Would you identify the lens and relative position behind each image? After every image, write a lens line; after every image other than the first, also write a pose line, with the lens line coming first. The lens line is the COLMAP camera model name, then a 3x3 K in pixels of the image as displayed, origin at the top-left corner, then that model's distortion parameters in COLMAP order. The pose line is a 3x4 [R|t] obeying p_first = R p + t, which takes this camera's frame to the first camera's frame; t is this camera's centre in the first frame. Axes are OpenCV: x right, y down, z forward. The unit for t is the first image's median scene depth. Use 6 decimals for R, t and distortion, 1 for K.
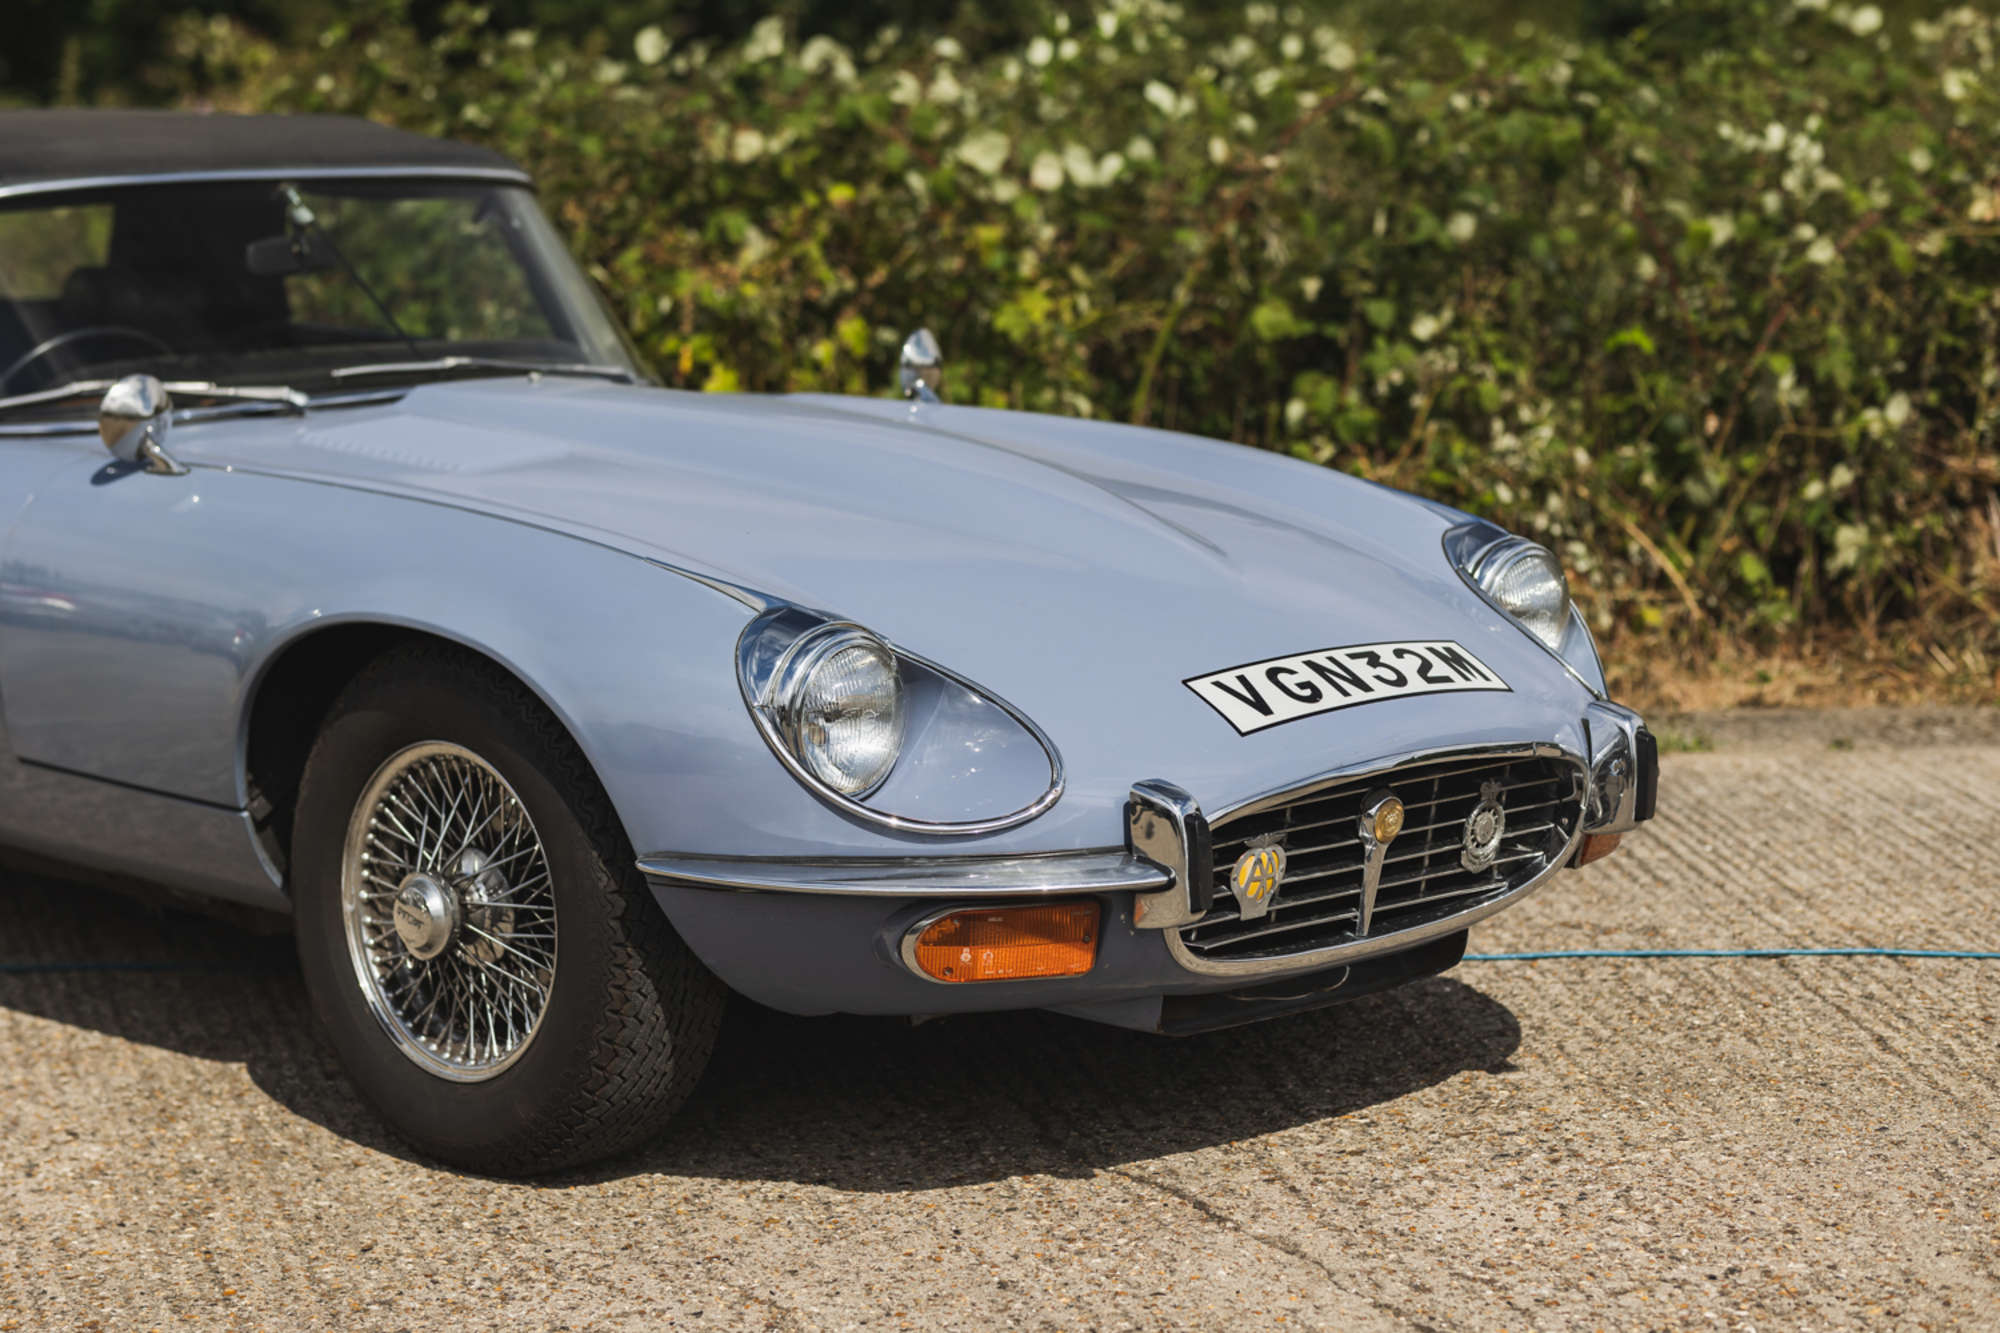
lens RADIAL K [[4845.5, 0, 1000.0], [0, 4845.5, 666.5], [0, 0, 1]] dist [0.009681, 0.303116]
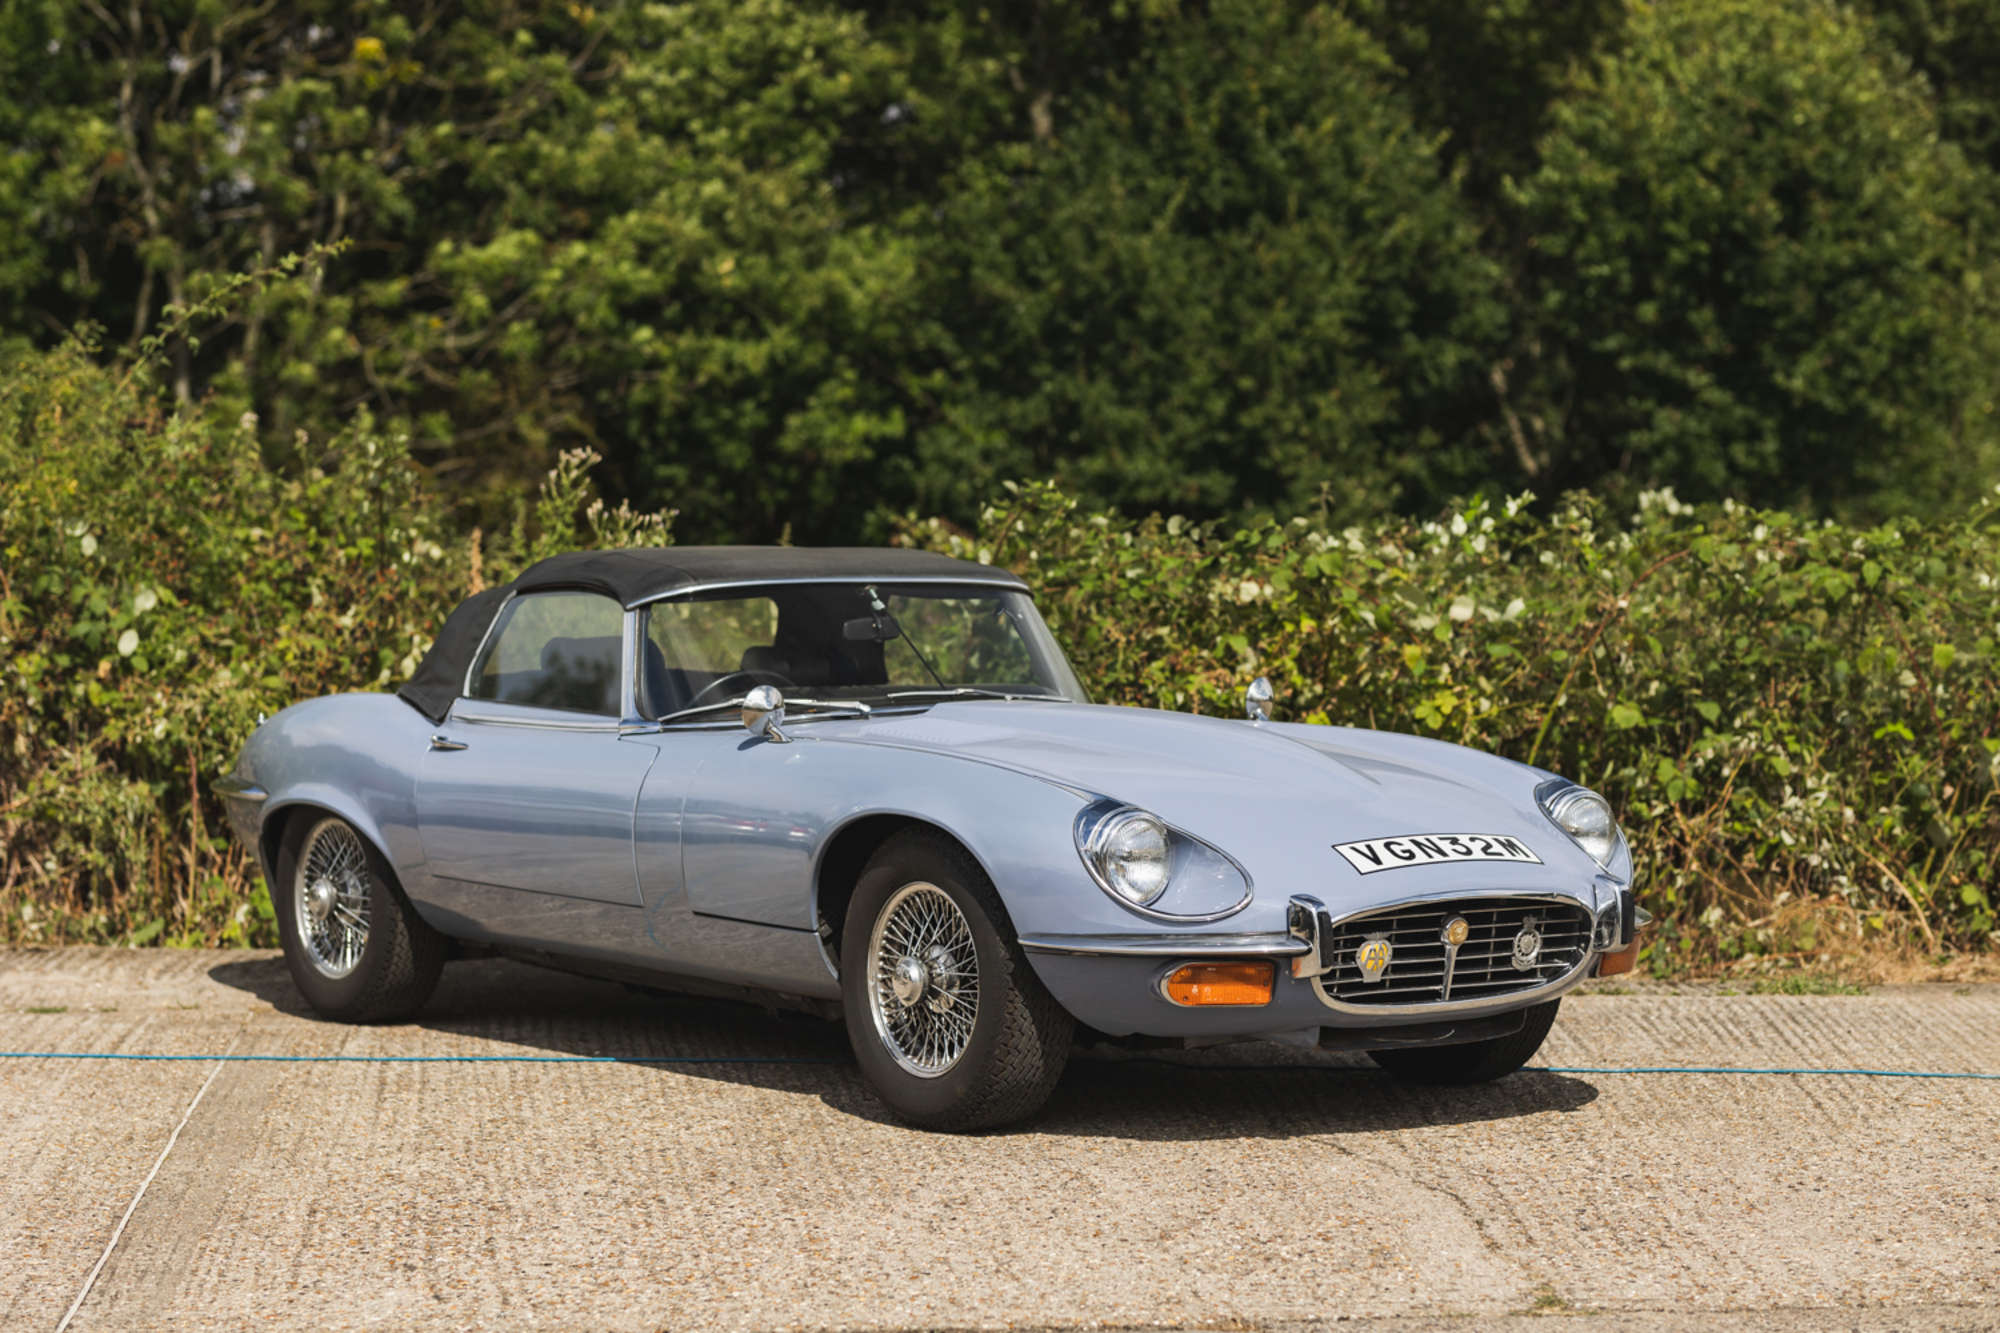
lens RADIAL K [[4956.0, 0, 1000.0], [0, 4956.0, 666.5], [0, 0, 1]] dist [0.043469, 0.146145]
pose [[0.986887, 0.000521, -0.161410, 0.199410], [-0.018177, 0.993993, -0.107926, 0.128370], [0.160384, 0.109445, 0.980968, -0.754382]]
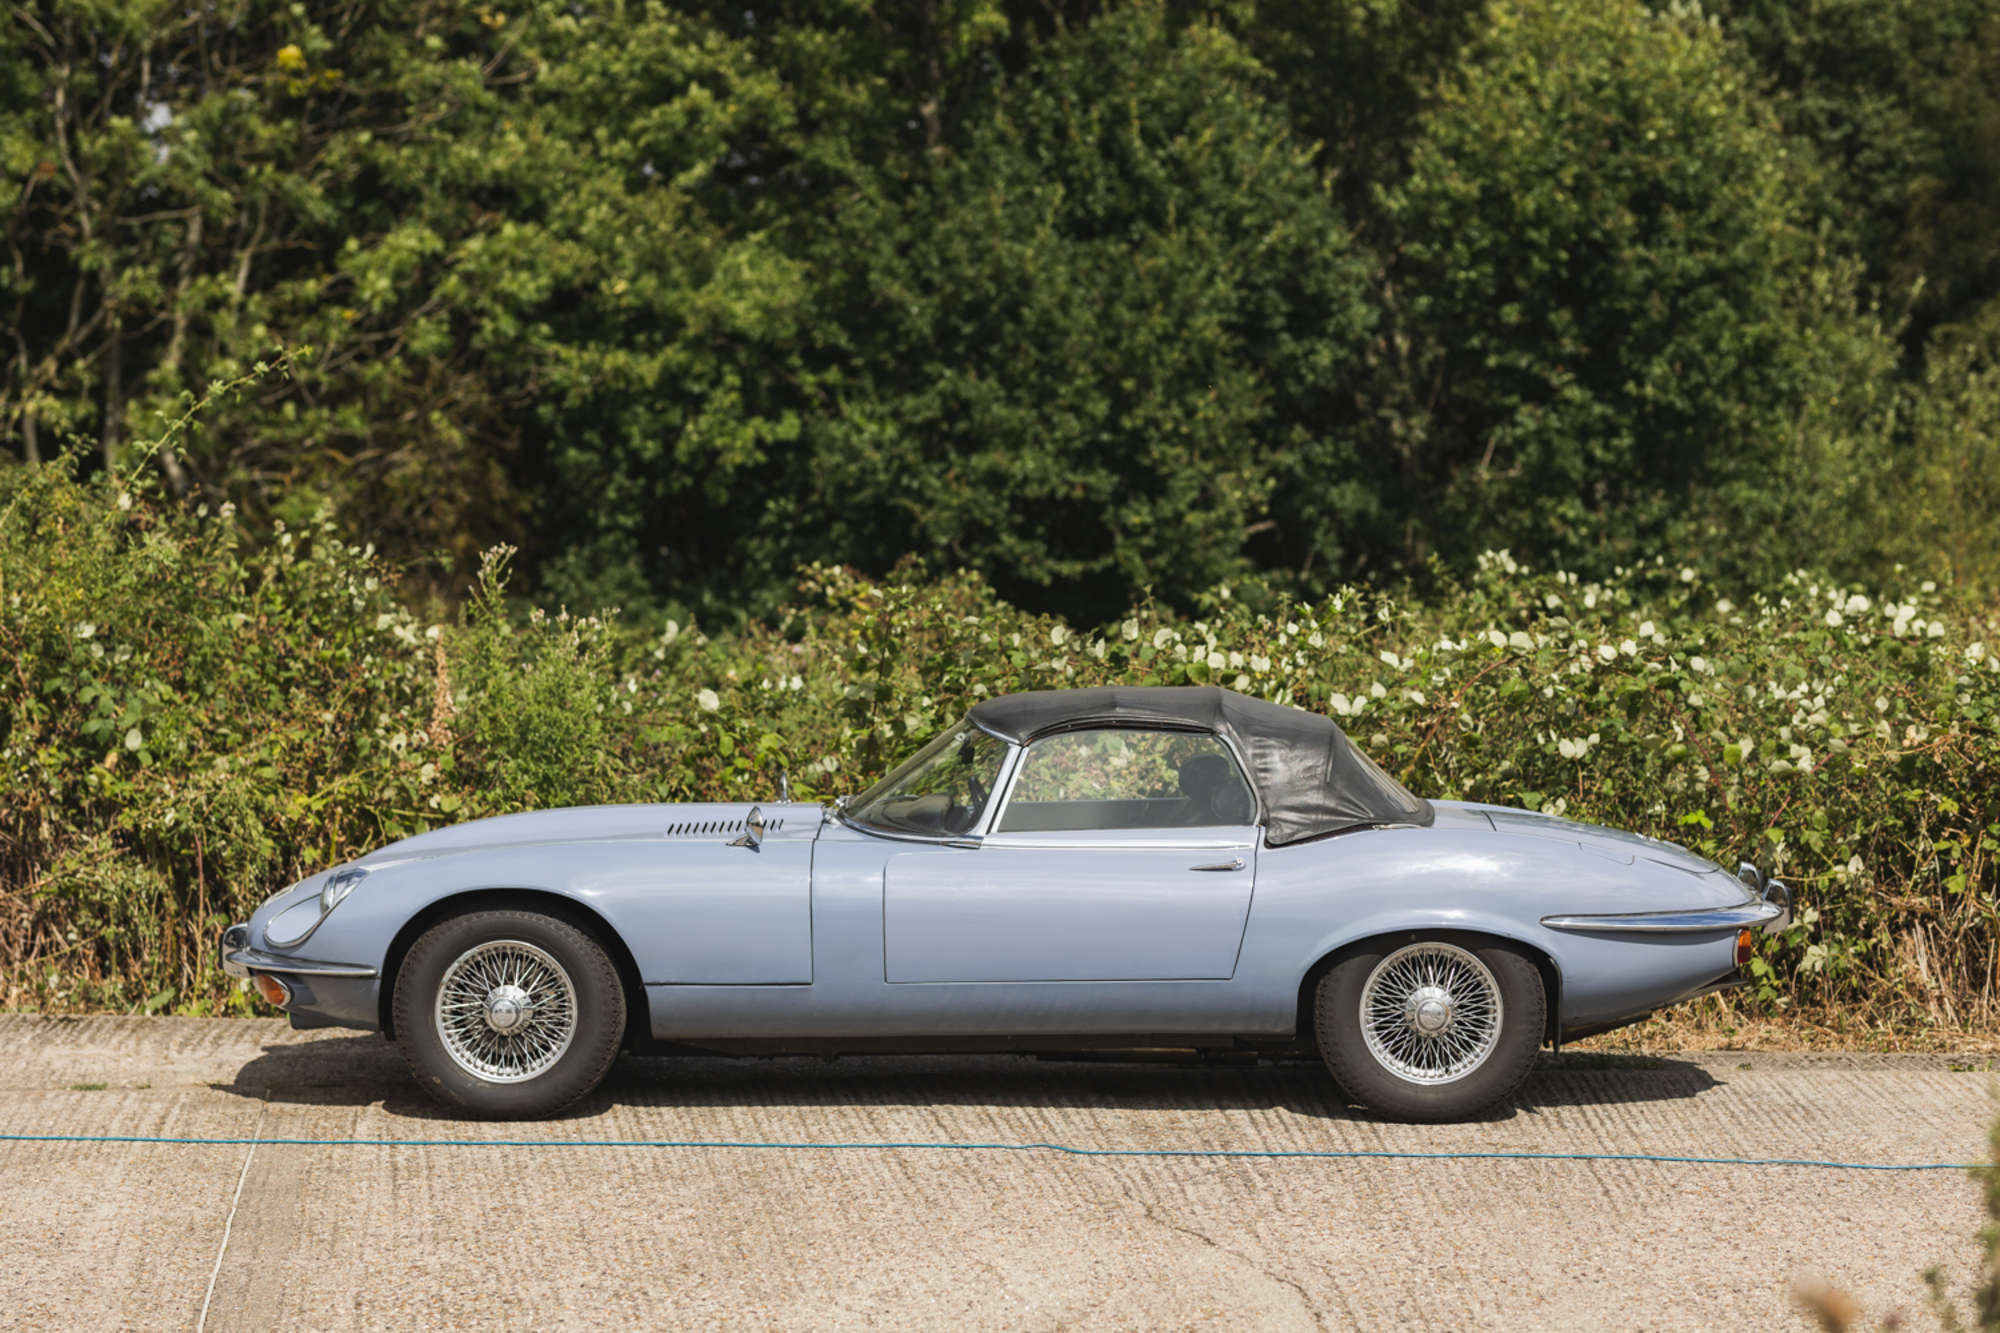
lens RADIAL K [[4895.6, 0, 984.9], [0, 4895.6, 755.3], [0, 0, 1]] dist [0.040740, 0.518160]
pose [[0.989967, 0.006238, -0.141161, 0.234061], [-0.016780, 0.997146, -0.073609, 0.057933], [0.140299, 0.075239, 0.987246, -1.072659]]
